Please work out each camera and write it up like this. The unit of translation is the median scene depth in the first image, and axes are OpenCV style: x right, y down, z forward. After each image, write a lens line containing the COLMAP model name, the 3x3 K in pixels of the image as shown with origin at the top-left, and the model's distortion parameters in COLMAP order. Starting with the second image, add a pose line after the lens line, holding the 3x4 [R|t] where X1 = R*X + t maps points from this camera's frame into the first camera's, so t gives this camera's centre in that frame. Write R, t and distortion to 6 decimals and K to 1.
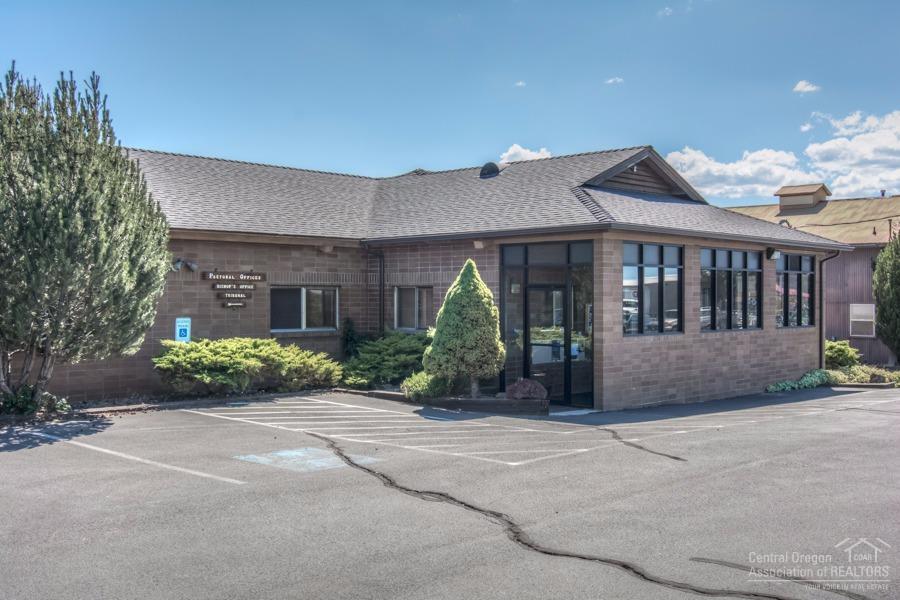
lens RADIAL K [[986.8, 0, 450.0], [0, 986.8, 300.0], [0, 0, 1]] dist [0.003134, 0.002209]
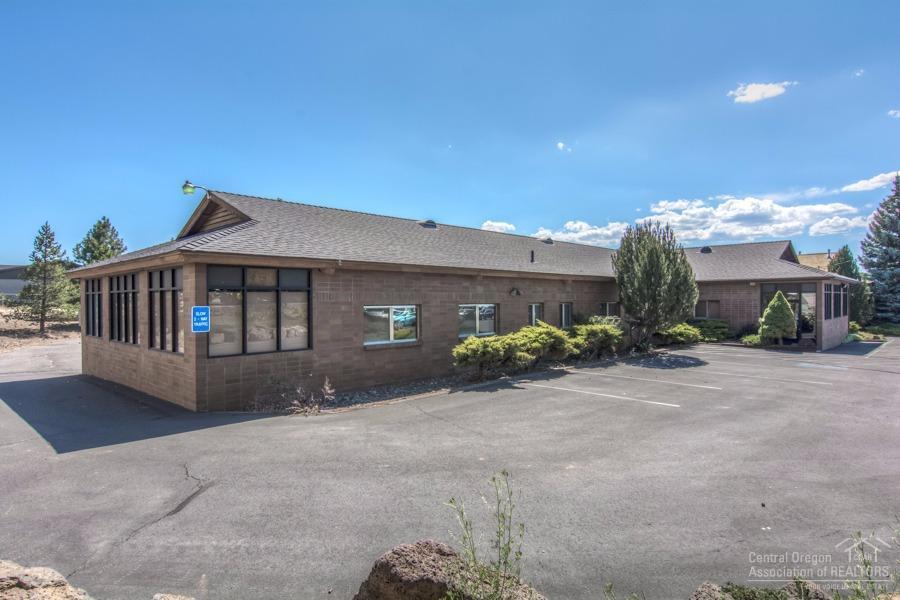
lens RADIAL K [[528.2, 0, 450.0], [0, 528.2, 300.0], [0, 0, 1]] dist [-0.000246, -0.000084]
pose [[0.999795, -0.006169, 0.019264, -0.592147], [0.006195, 0.999980, -0.001290, -0.014869], [-0.019256, 0.001409, 0.999814, -0.240456]]
